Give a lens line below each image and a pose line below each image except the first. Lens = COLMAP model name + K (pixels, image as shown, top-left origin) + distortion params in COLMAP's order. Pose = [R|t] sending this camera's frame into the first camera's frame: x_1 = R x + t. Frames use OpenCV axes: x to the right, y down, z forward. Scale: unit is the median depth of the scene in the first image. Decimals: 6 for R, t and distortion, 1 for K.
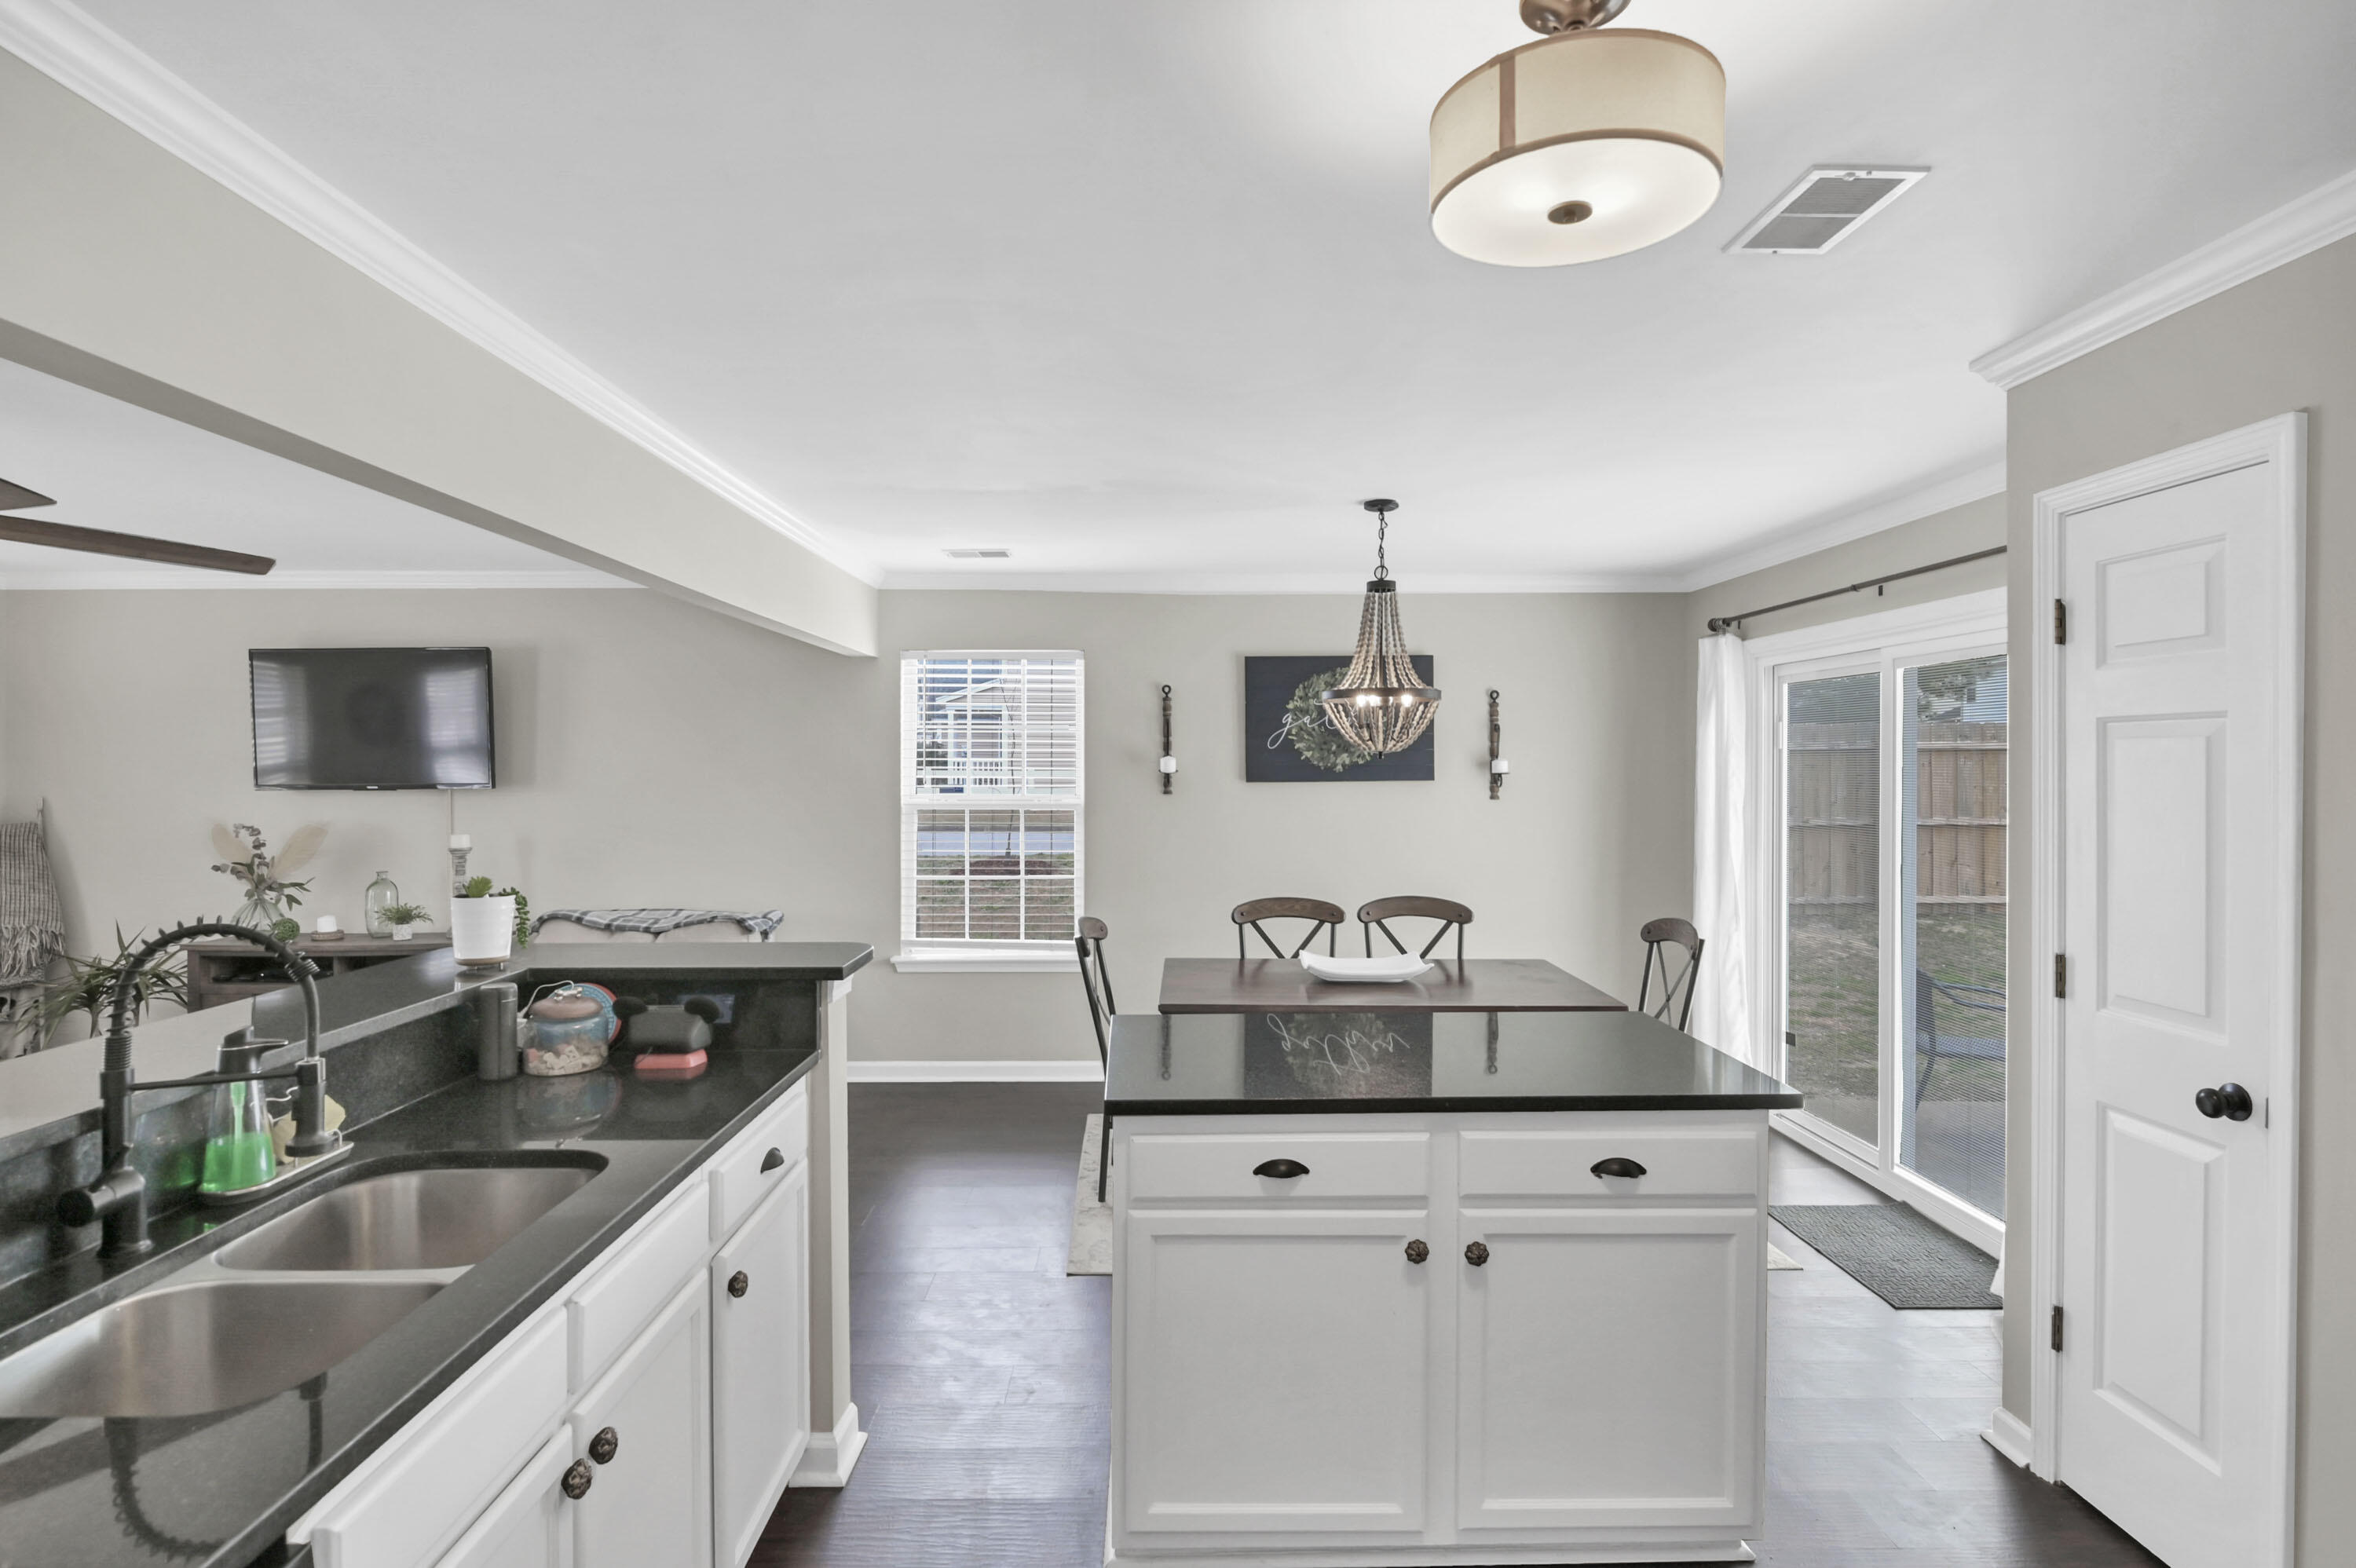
lens RADIAL K [[1157.2, 0, 1182.8], [0, 1157.2, 777.7], [0, 0, 1]] dist [0.013438, -0.005559]
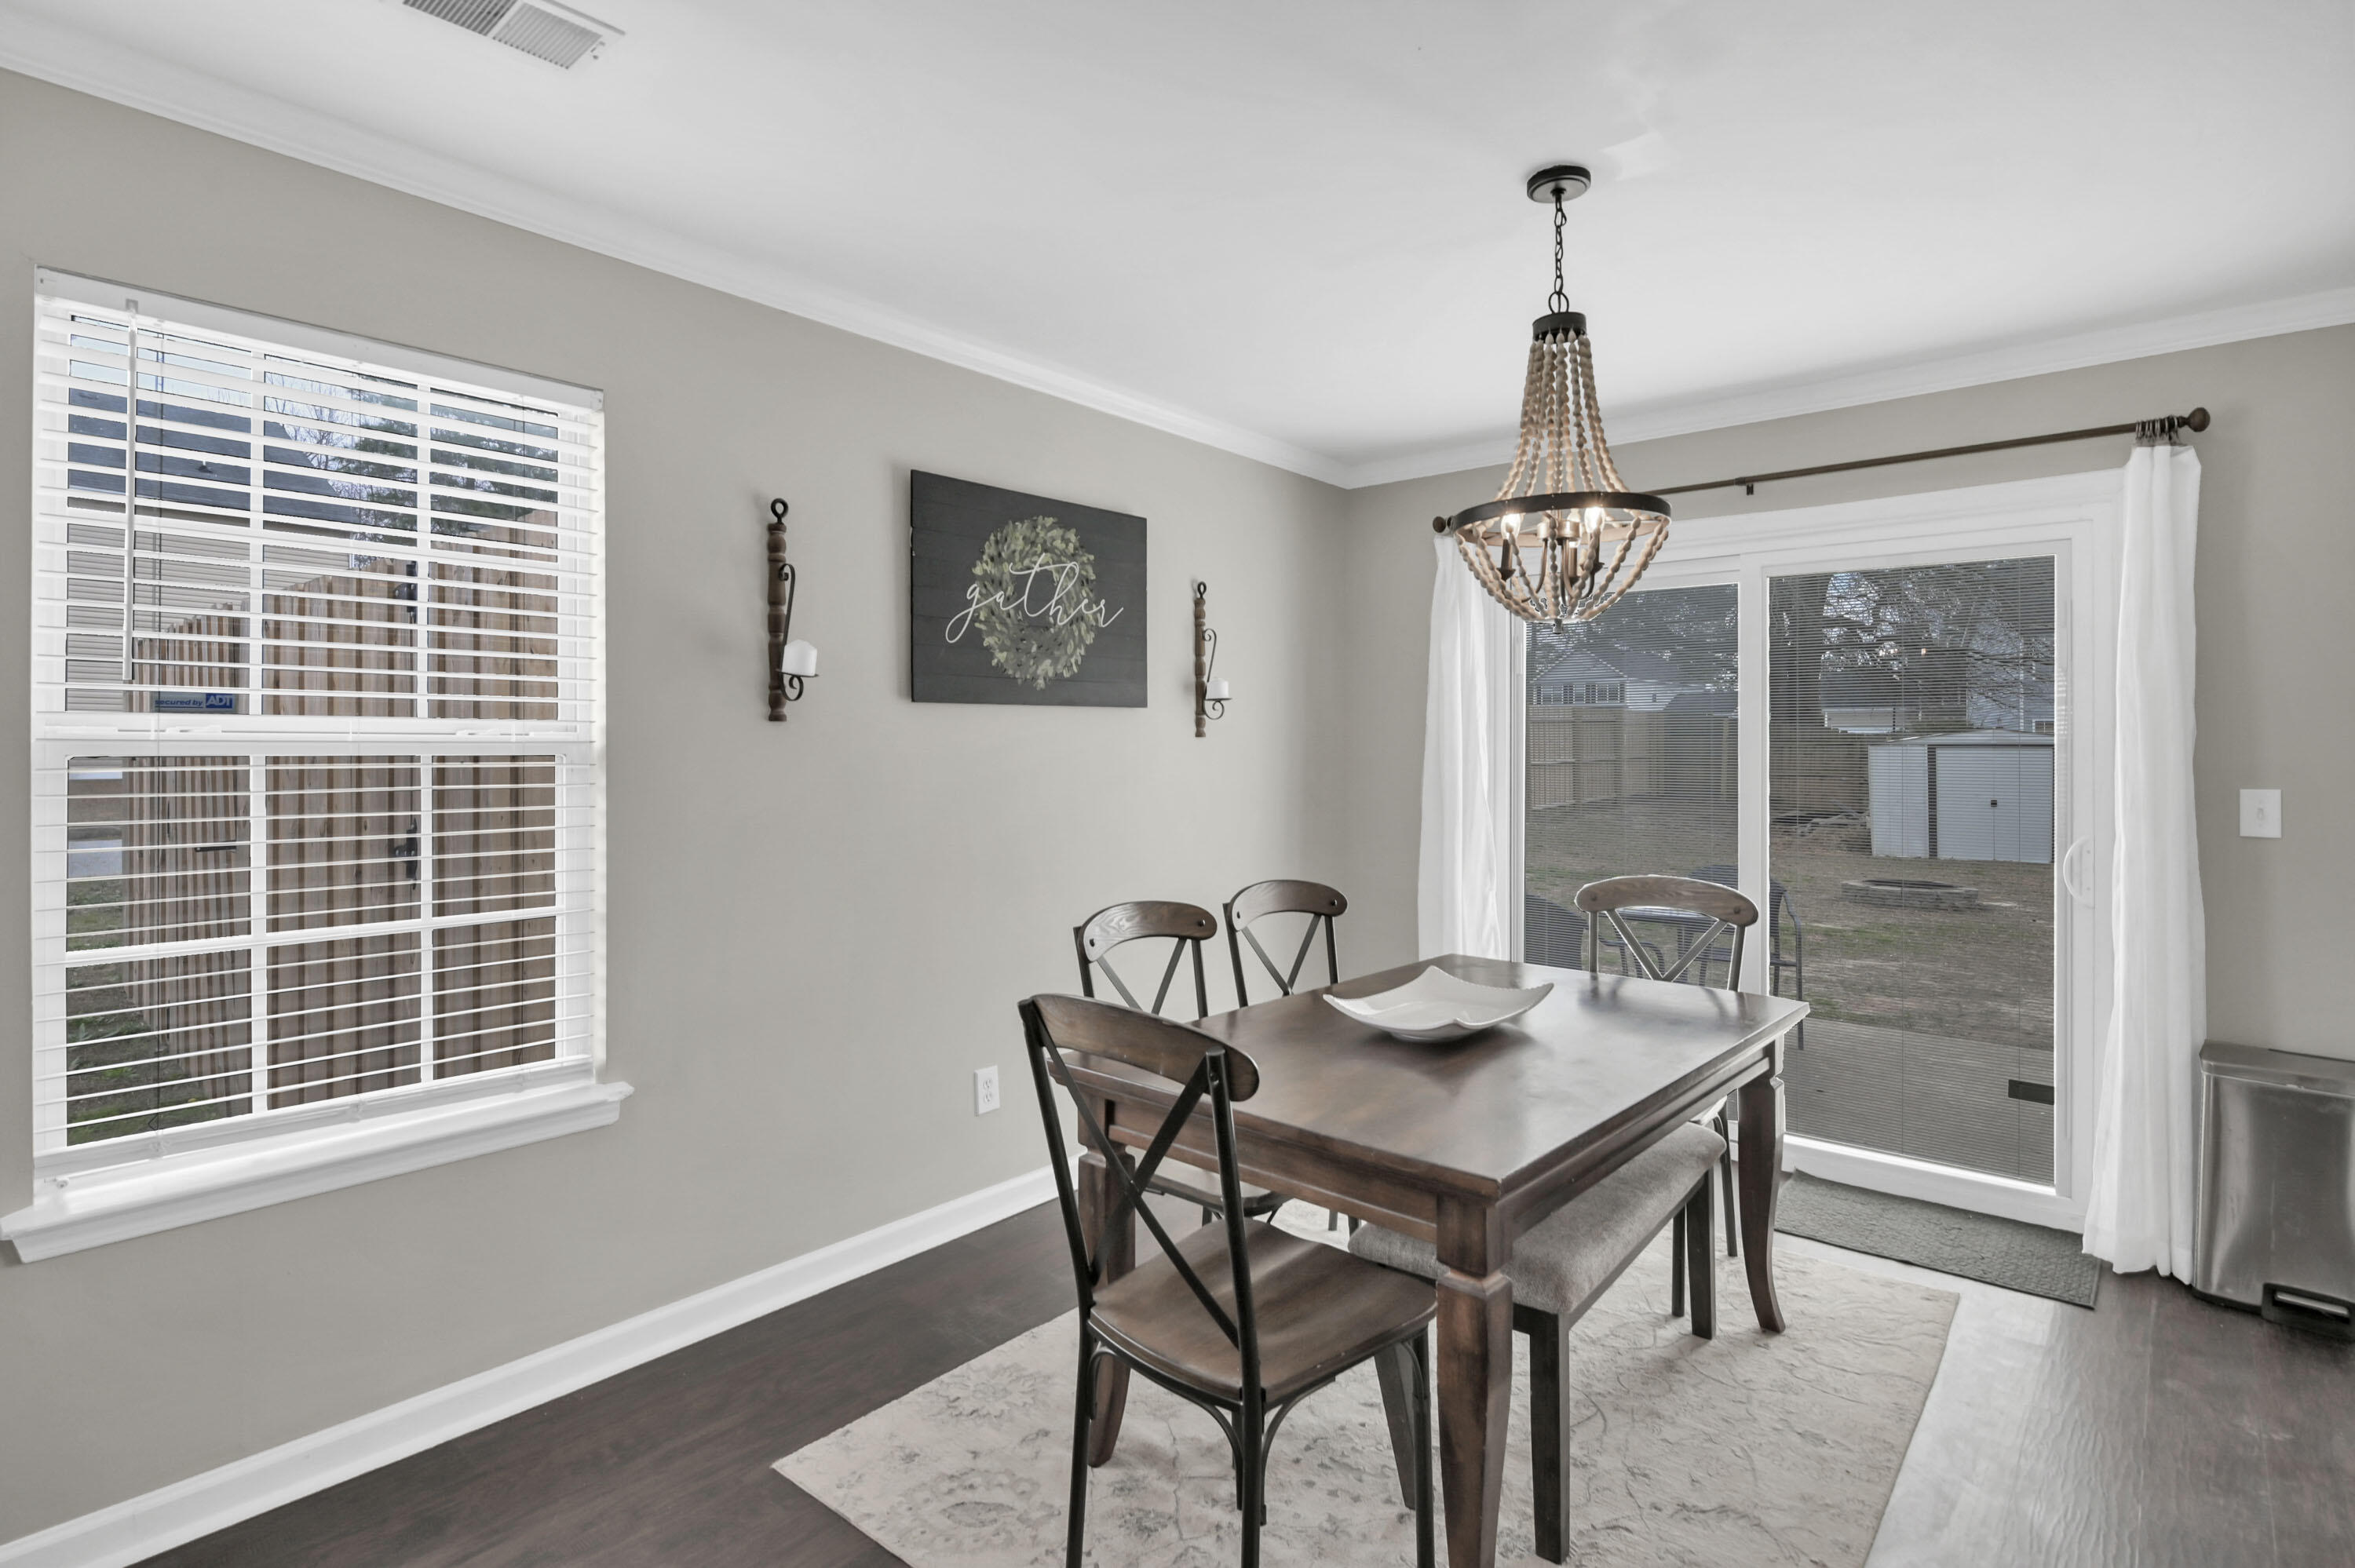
lens RADIAL K [[1156.7, 0, 1137.8], [0, 1156.7, 740.8], [0, 0, 1]] dist [0.013438, -0.005559]
pose [[0.673056, 0.005798, 0.739569, -0.284407], [0.006538, 0.999884, -0.013789, 0.031431], [-0.739562, 0.014116, 0.672940, 0.576661]]
